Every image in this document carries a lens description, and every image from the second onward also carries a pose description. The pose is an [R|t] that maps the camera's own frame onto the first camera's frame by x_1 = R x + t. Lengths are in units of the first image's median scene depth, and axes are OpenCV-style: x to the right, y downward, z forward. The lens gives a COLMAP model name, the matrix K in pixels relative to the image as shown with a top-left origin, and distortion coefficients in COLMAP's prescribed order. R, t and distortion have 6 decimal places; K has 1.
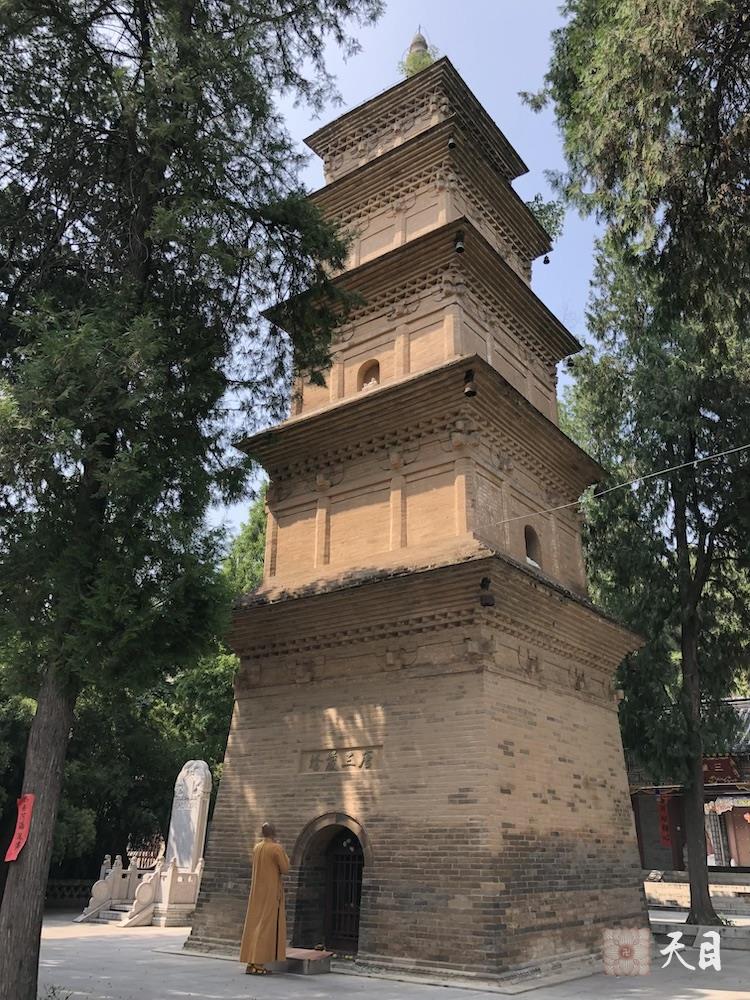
lens RADIAL K [[835.7, 0, 374.2], [0, 835.7, 493.6], [0, 0, 1]] dist [0.037278, -0.037640]
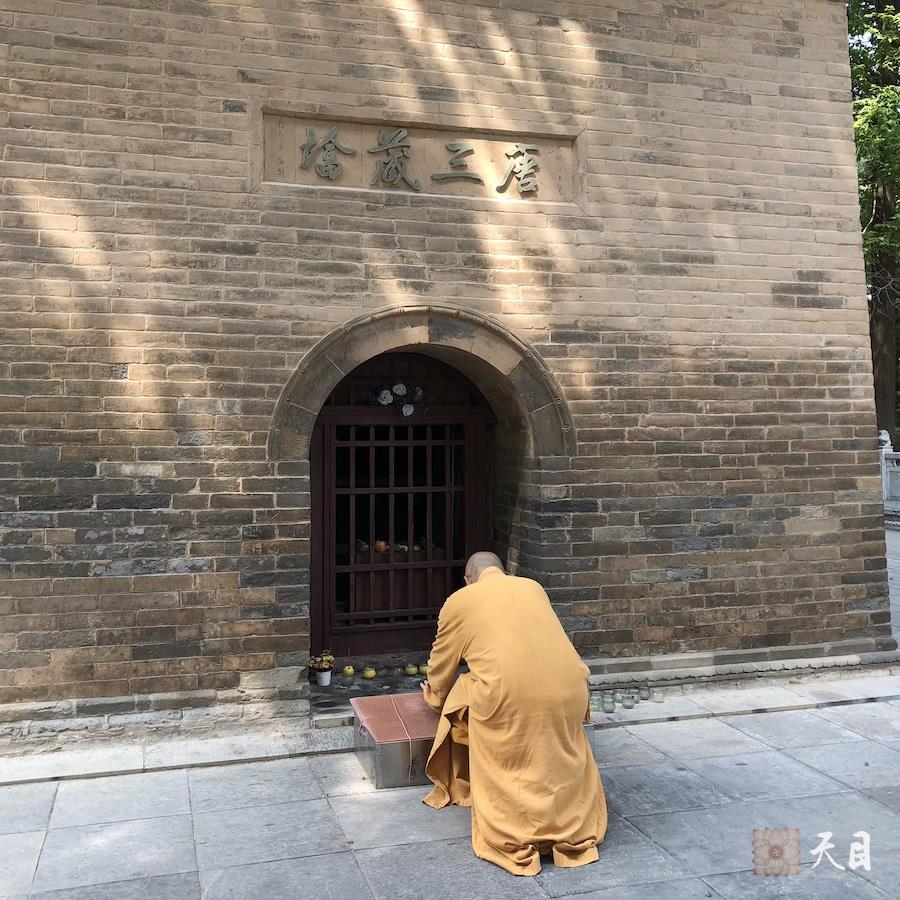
lens RADIAL K [[997.3, 0, 442.9], [0, 997.3, 449.5], [0, 0, 1]] dist [0.016304, 0.000000]
pose [[0.594448, -0.050330, 0.802558, -0.359850], [-0.310923, 0.906030, 0.287117, 0.311531], [-0.741592, -0.420210, 0.522939, 0.759004]]
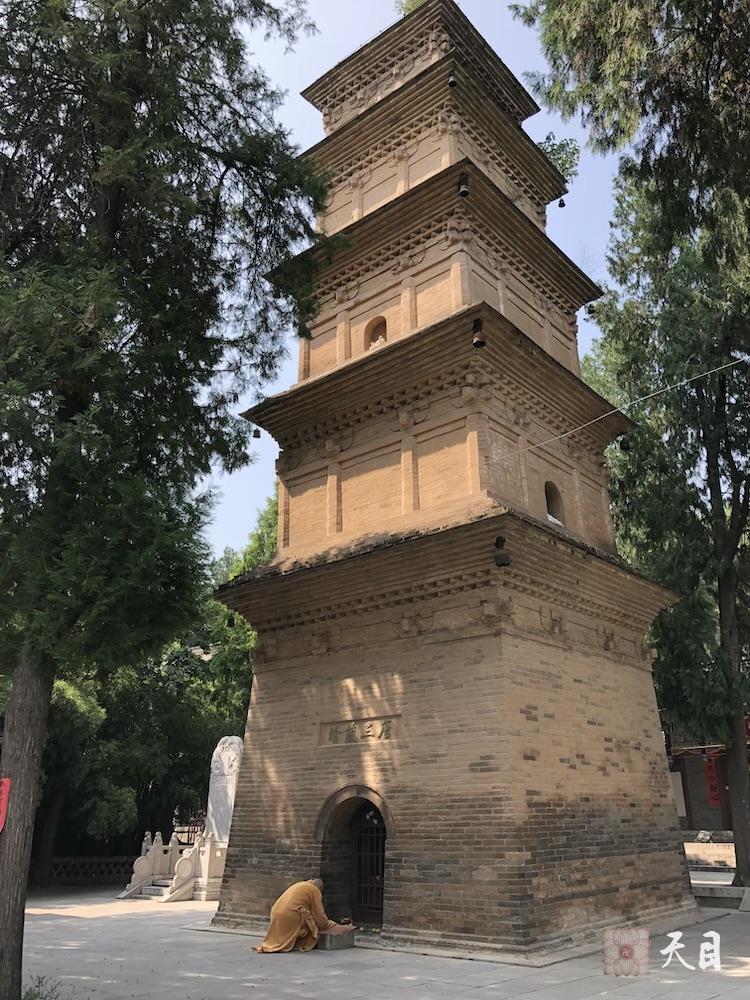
lens RADIAL K [[835.7, 0, 374.2], [0, 835.7, 500.4], [0, 0, 1]] dist [0.037278, -0.037640]
pose [[0.997693, -0.047787, -0.048226, 0.036807], [0.049683, 0.998006, 0.038919, 0.014919], [0.046270, -0.041225, 0.998078, 0.045622]]
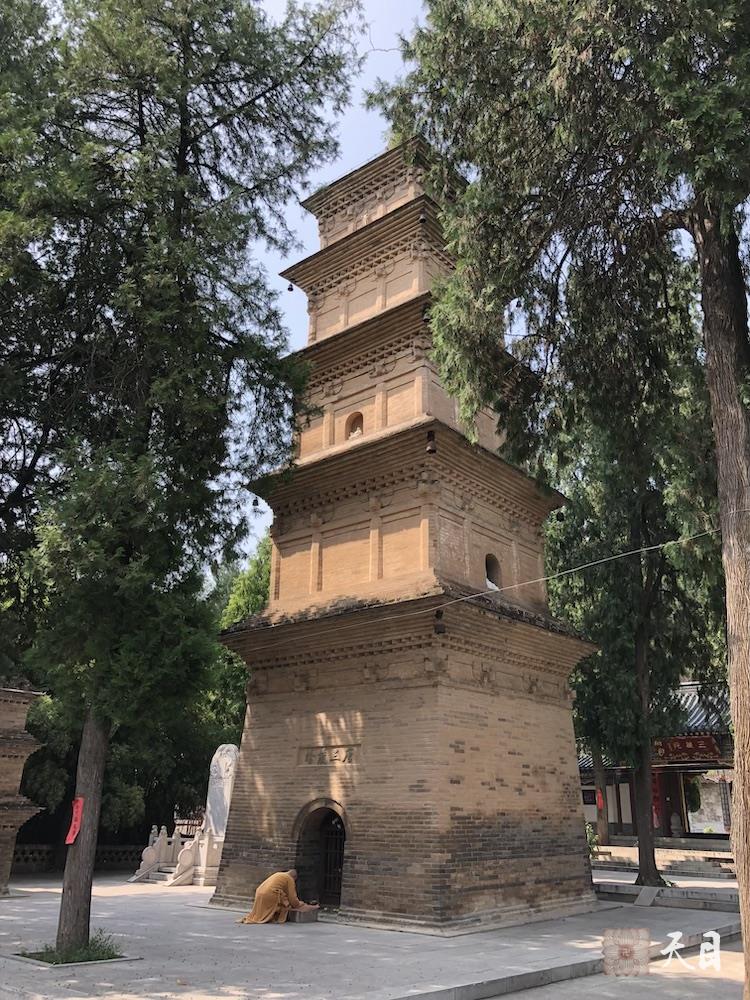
lens RADIAL K [[835.7, 0, 371.0], [0, 835.7, 502.2], [0, 0, 1]] dist [0.037278, -0.037640]
pose [[0.998231, -0.023126, -0.054768, 0.100042], [0.025711, 0.998565, 0.046977, -0.113978], [0.053603, -0.048302, 0.997393, -0.216736]]
